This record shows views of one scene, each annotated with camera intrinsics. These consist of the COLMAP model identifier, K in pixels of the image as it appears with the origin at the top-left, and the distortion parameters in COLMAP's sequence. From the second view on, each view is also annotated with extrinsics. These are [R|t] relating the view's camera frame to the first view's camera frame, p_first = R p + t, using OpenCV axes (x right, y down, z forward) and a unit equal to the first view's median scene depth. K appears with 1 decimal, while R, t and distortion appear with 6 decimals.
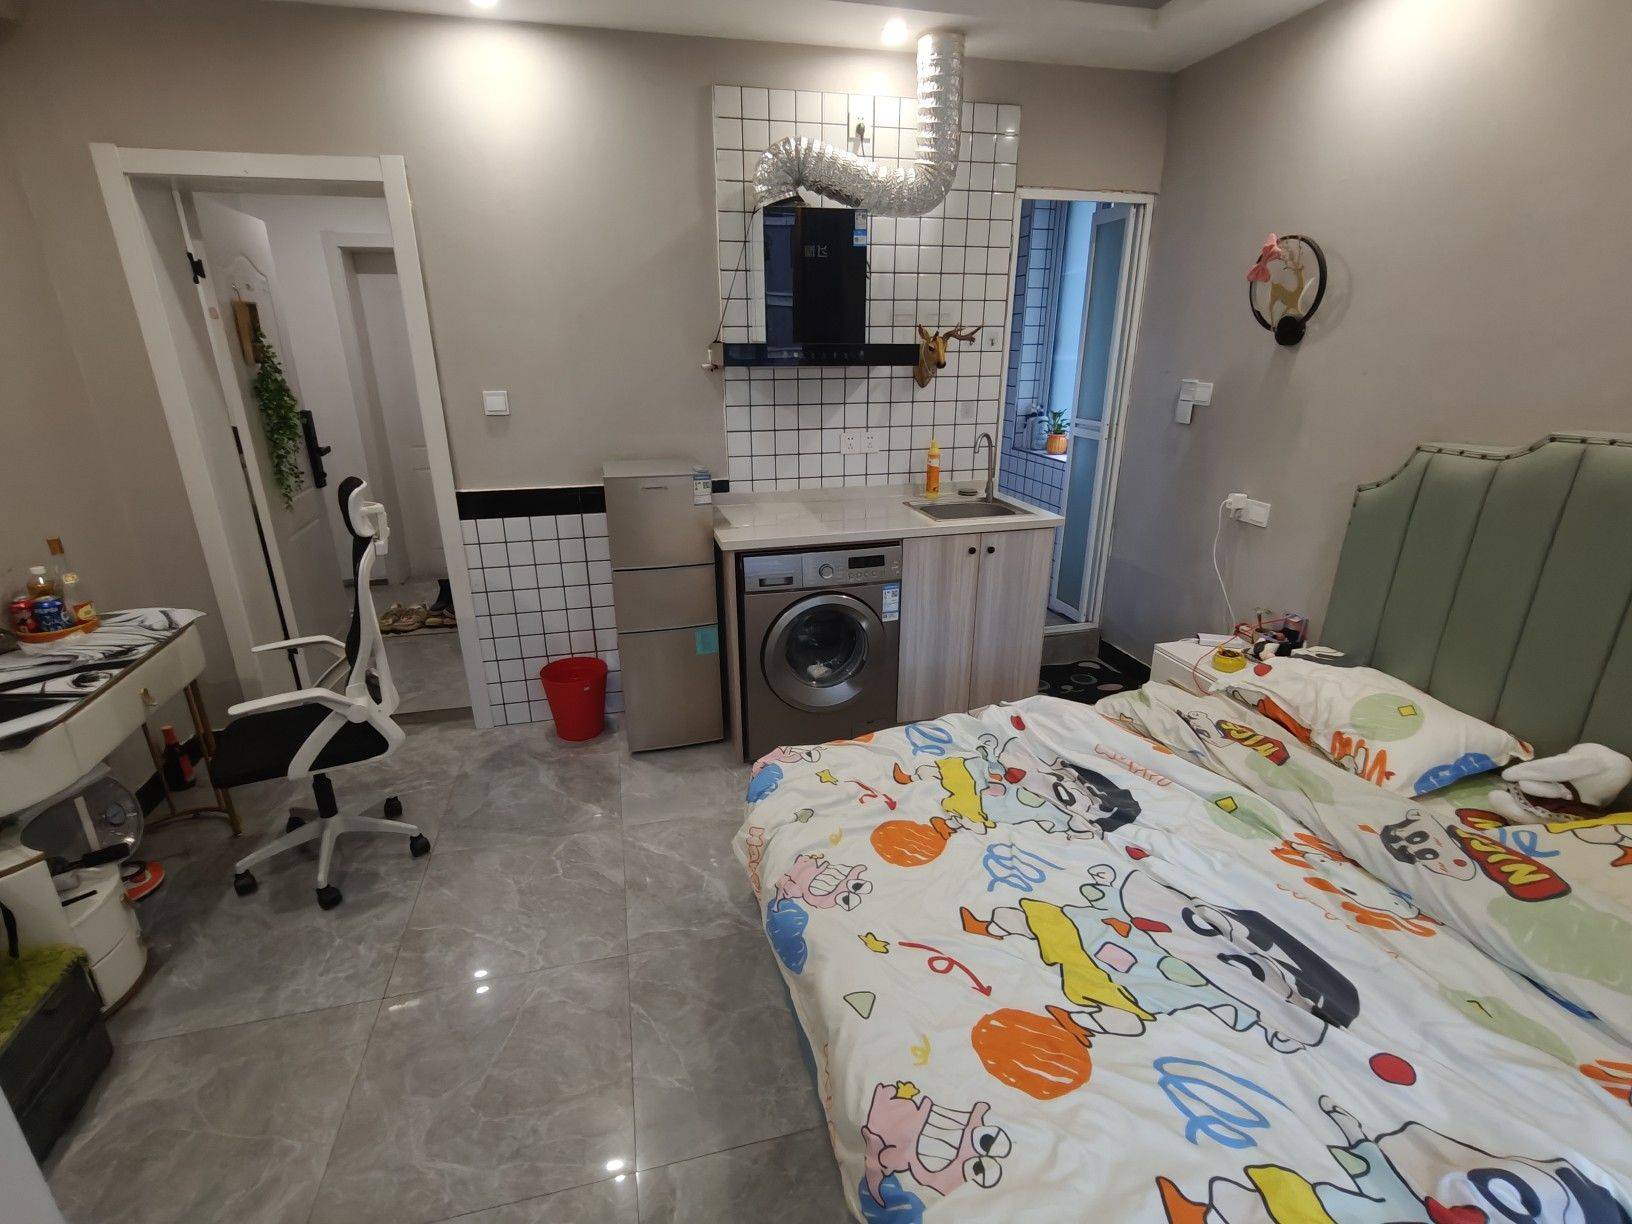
lens RADIAL K [[765.0, 0, 816.0], [0, 765.0, 612.0], [0, 0, 1]] dist [0.000320, -0.000687]
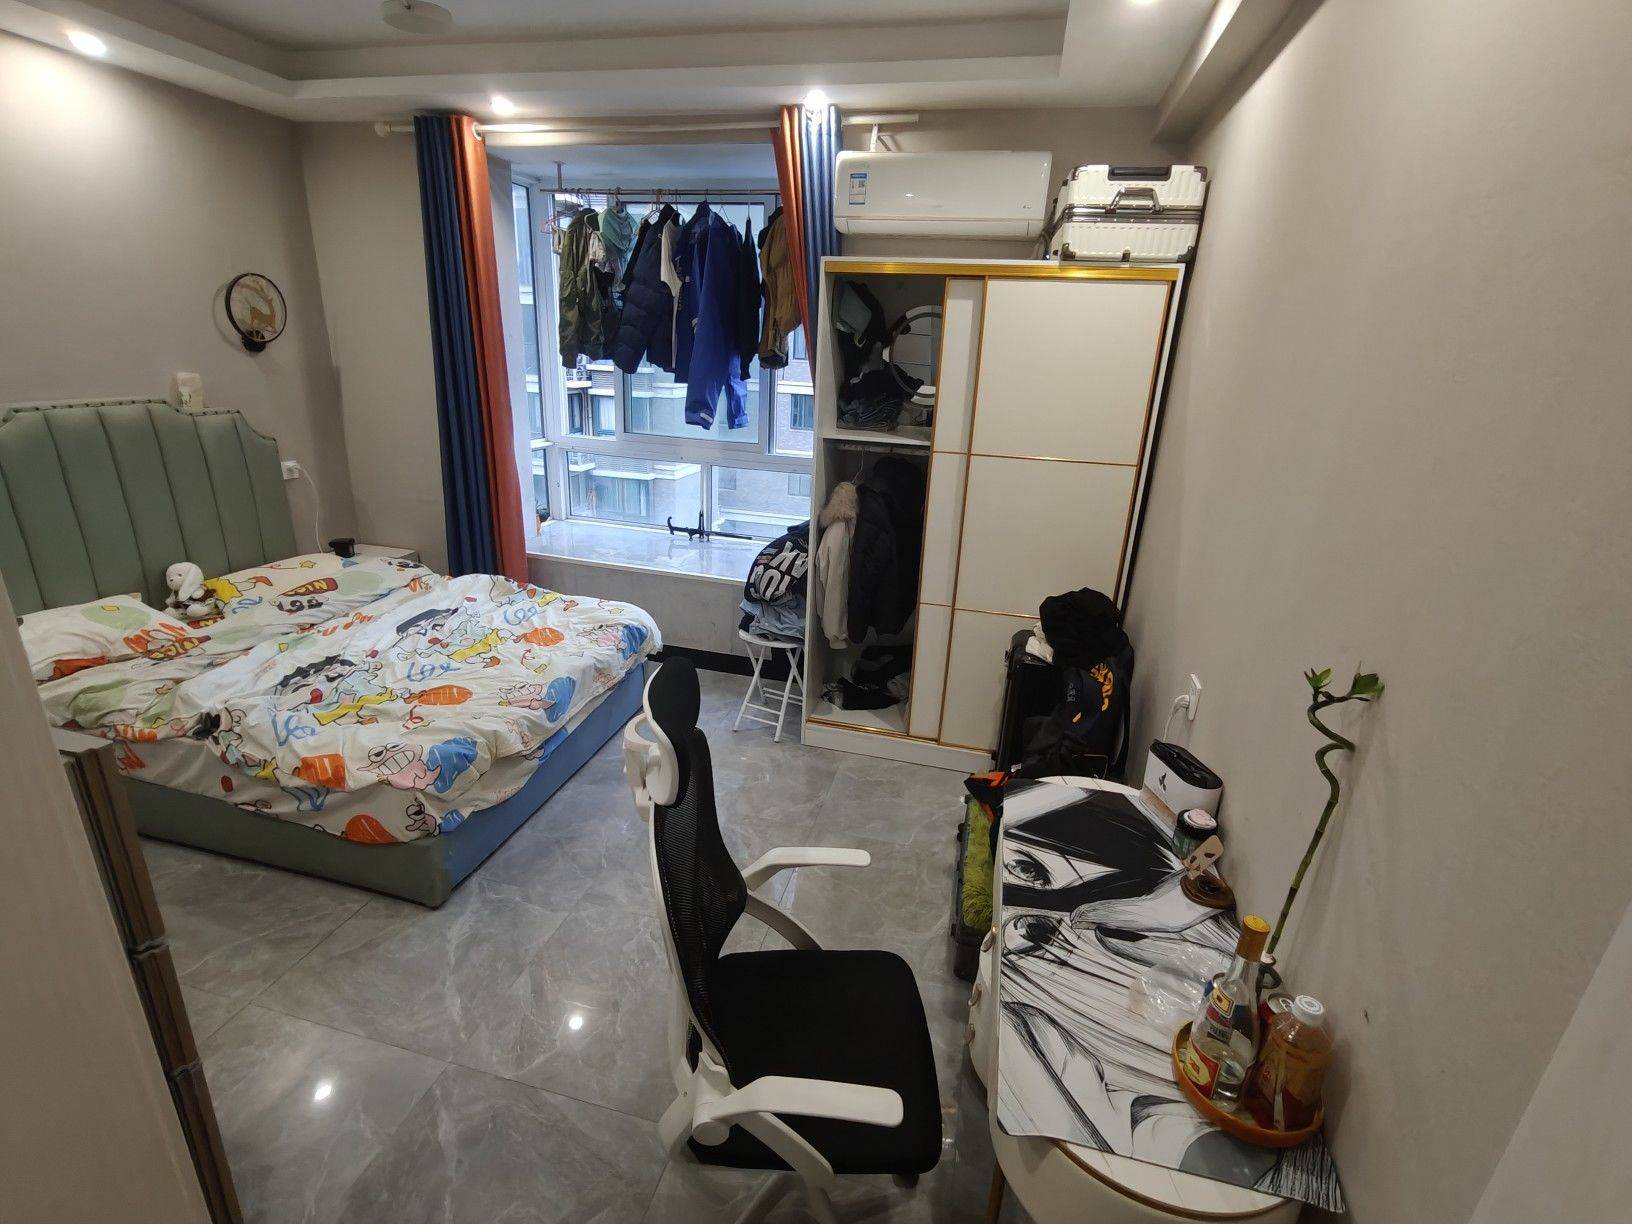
lens RADIAL K [[765.0, 0, 816.0], [0, 765.0, 612.0], [0, 0, 1]] dist [0.000320, -0.000687]
pose [[-0.877498, -0.188135, 0.441138, -1.047265], [0.123736, 0.799882, 0.587263, -0.566069], [-0.463343, 0.569906, -0.678616, 1.452017]]
